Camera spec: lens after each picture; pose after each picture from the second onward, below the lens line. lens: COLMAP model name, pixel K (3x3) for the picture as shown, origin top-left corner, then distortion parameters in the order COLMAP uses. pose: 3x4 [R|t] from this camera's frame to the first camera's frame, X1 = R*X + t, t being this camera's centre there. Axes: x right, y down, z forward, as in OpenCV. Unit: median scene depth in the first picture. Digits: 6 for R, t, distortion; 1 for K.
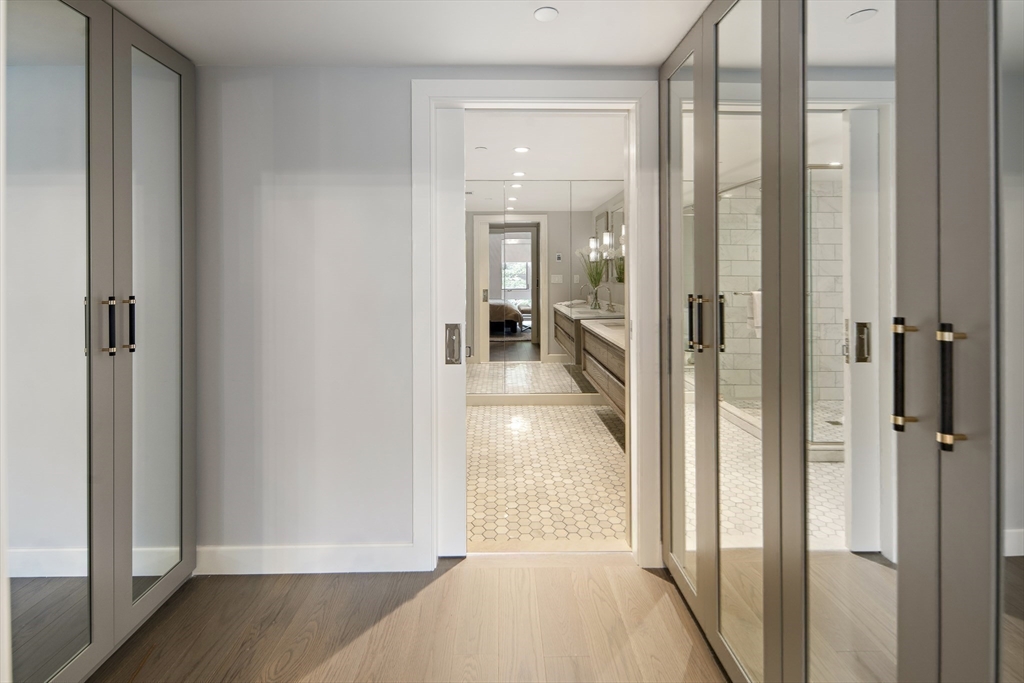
lens RADIAL K [[447.6, 0, 509.6], [0, 447.6, 274.1], [0, 0, 1]] dist [0.000466, 0.000587]
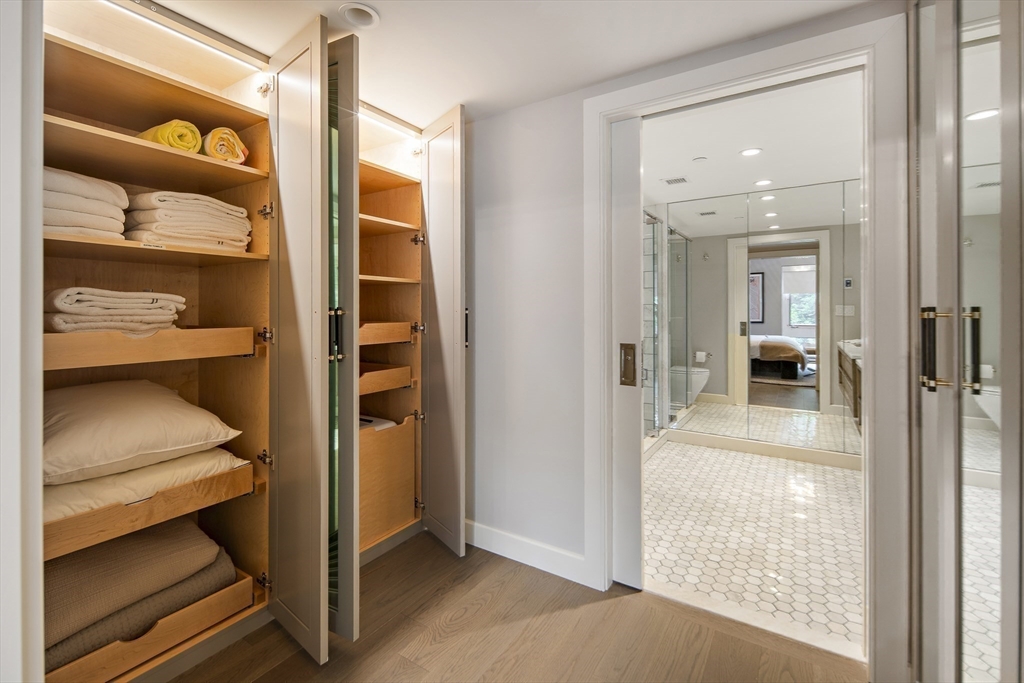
lens RADIAL K [[447.6, 0, 515.0], [0, 447.6, 310.0], [0, 0, 1]] dist [0.000466, 0.000587]
pose [[0.832496, 0.002167, -0.554027, 0.151087], [-0.002382, 0.999997, 0.000332, 0.029150], [0.554027, 0.001043, 0.832498, 0.048748]]
